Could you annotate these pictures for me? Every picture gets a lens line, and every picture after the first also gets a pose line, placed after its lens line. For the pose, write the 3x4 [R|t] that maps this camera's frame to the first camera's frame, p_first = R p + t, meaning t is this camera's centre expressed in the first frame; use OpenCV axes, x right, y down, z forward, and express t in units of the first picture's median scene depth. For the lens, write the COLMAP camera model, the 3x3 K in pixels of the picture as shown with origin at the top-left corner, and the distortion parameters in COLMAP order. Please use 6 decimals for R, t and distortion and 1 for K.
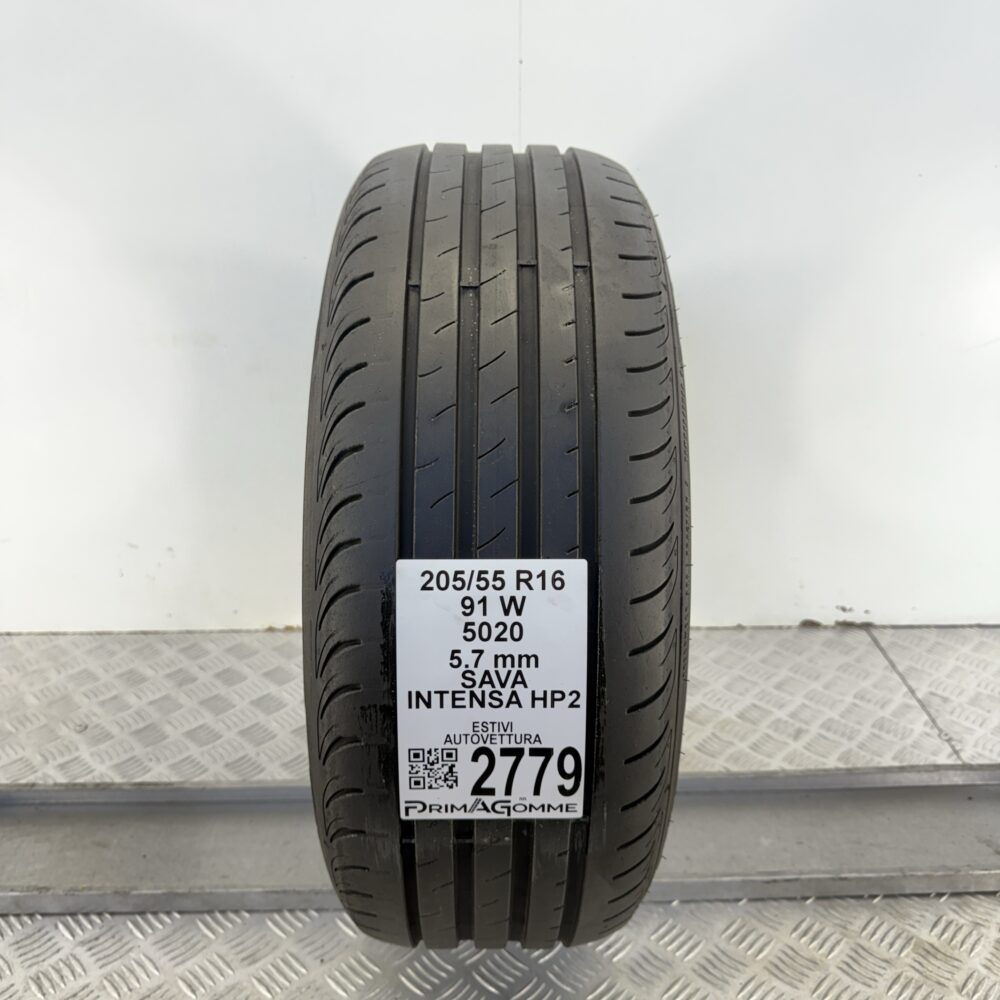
lens RADIAL K [[898.0, 0, 499.8], [0, 898.0, 490.4], [0, 0, 1]] dist [0.061762, -0.136707]
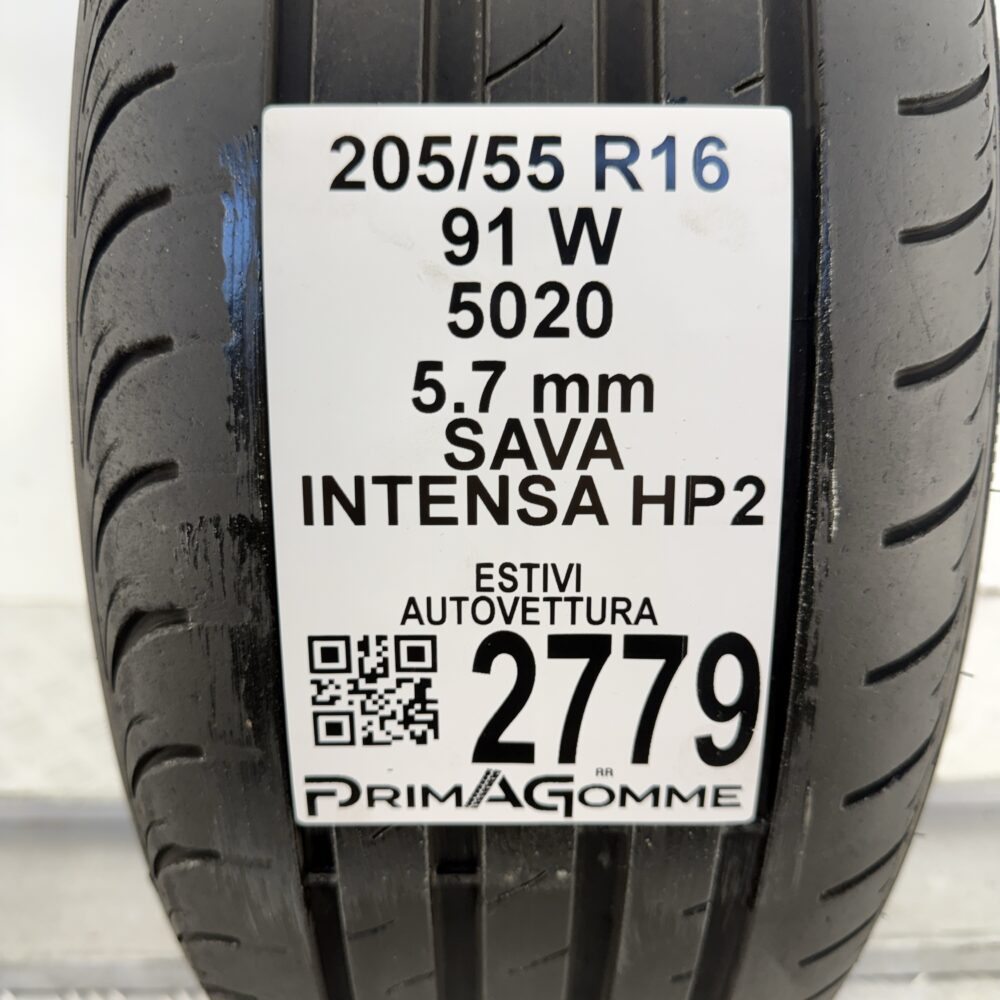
lens RADIAL K [[898.0, 0, 500.0], [0, 898.0, 506.9], [0, 0, 1]] dist [0.061762, -0.136707]
pose [[0.999866, -0.001935, -0.016274, -0.013812], [0.001750, 0.999934, -0.011335, 0.237140], [0.016295, 0.011305, 0.999803, 0.622753]]
